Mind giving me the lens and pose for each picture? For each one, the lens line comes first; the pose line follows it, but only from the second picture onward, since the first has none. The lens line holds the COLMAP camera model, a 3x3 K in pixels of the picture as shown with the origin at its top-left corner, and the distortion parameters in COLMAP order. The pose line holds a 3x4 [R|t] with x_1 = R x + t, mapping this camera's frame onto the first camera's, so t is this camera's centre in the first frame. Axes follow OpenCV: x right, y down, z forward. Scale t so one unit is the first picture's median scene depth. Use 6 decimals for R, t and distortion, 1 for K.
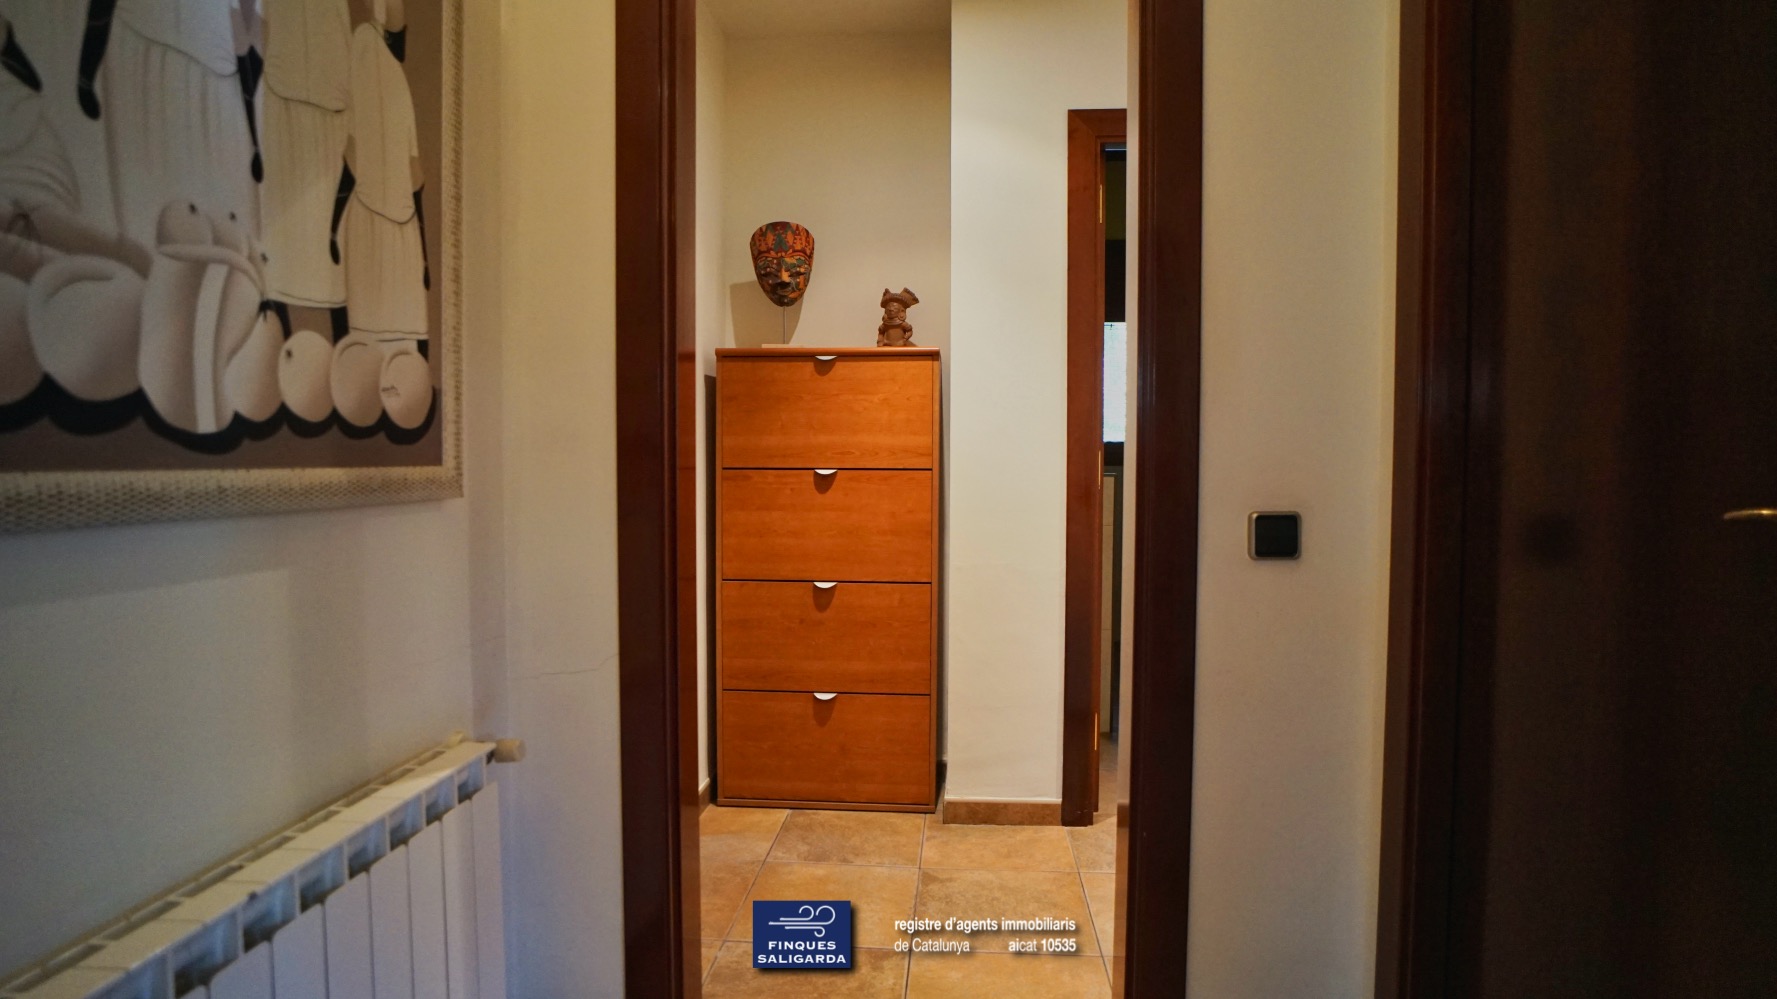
lens RADIAL K [[920.8, 0, 888.1], [0, 920.8, 503.5], [0, 0, 1]] dist [-0.061101, 0.030380]
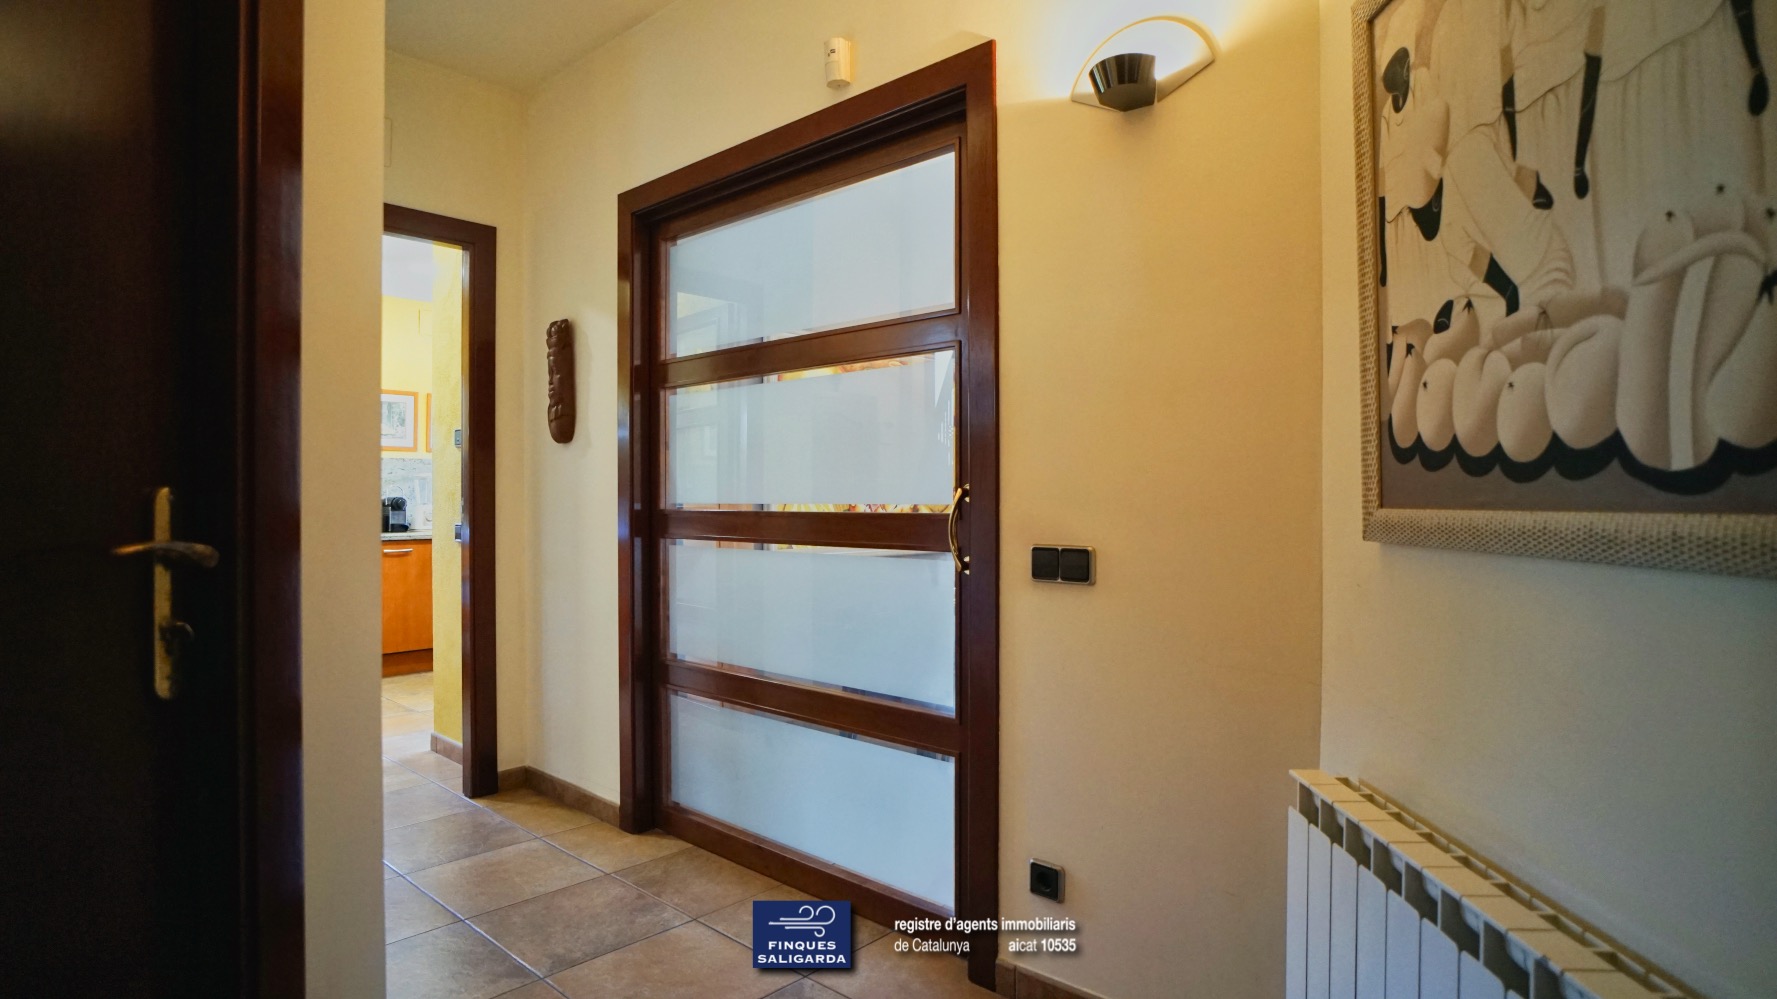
lens RADIAL K [[920.8, 0, 888.1], [0, 920.8, 503.5], [0, 0, 1]] dist [-0.061101, 0.030380]
pose [[-0.998862, 0.006456, -0.047251, 0.030493], [0.004327, 0.998977, 0.045023, -0.088248], [0.047494, 0.044767, -0.997868, 1.816824]]
